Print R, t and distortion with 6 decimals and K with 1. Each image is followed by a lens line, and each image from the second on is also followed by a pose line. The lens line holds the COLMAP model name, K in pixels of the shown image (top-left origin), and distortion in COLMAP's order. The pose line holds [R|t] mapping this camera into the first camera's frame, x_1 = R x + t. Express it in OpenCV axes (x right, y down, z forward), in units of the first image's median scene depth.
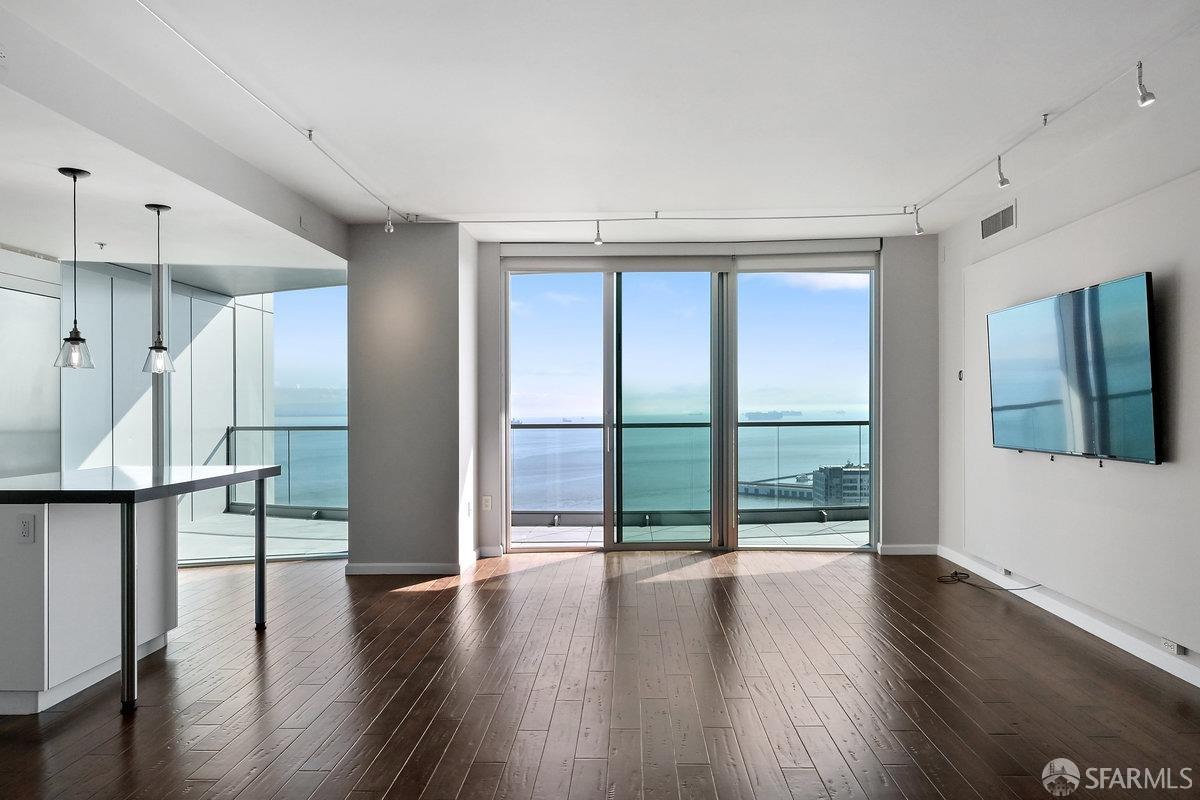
lens RADIAL K [[745.5, 0, 600.0], [0, 745.5, 400.0], [0, 0, 1]] dist [-0.003007, -0.001274]
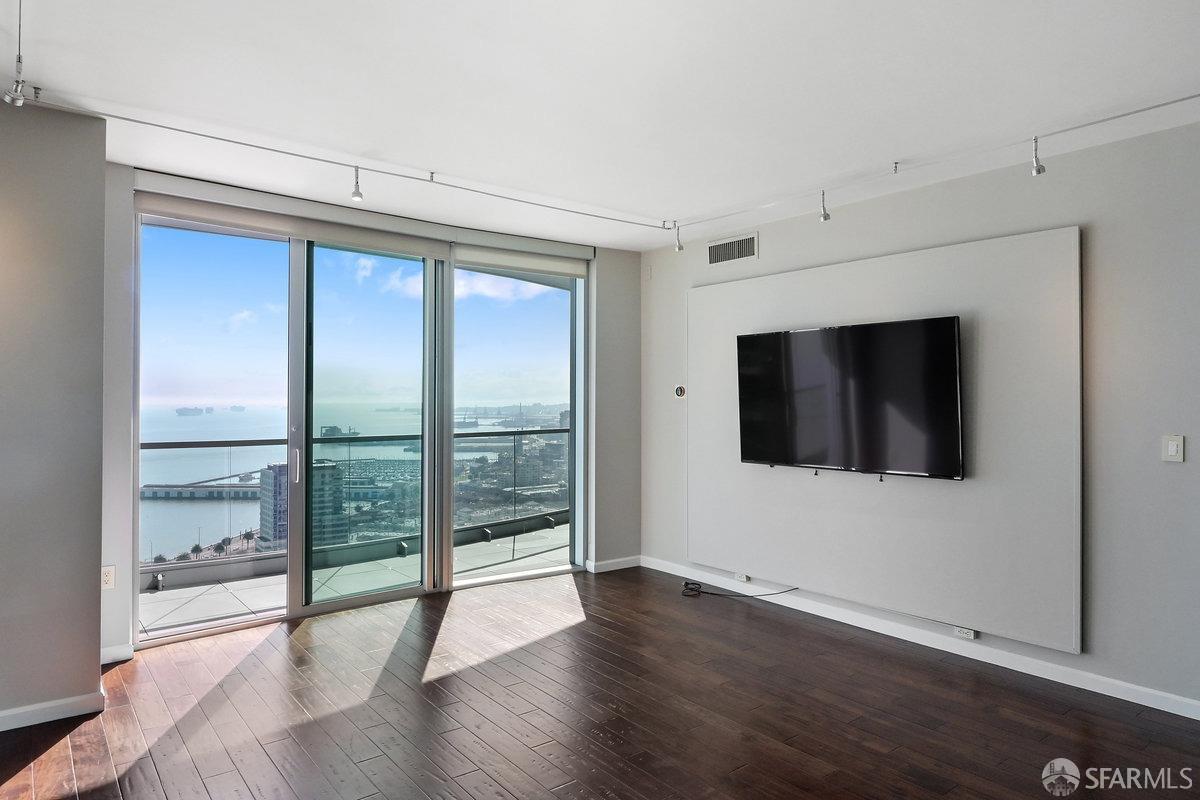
lens RADIAL K [[732.7, 0, 599.1], [0, 732.7, 390.1], [0, 0, 1]] dist [-0.000854, -0.000858]
pose [[0.761217, 0.020787, 0.648164, -0.245839], [-0.015069, 0.999783, -0.014366, -0.017043], [-0.648322, 0.001168, 0.761365, 0.273372]]
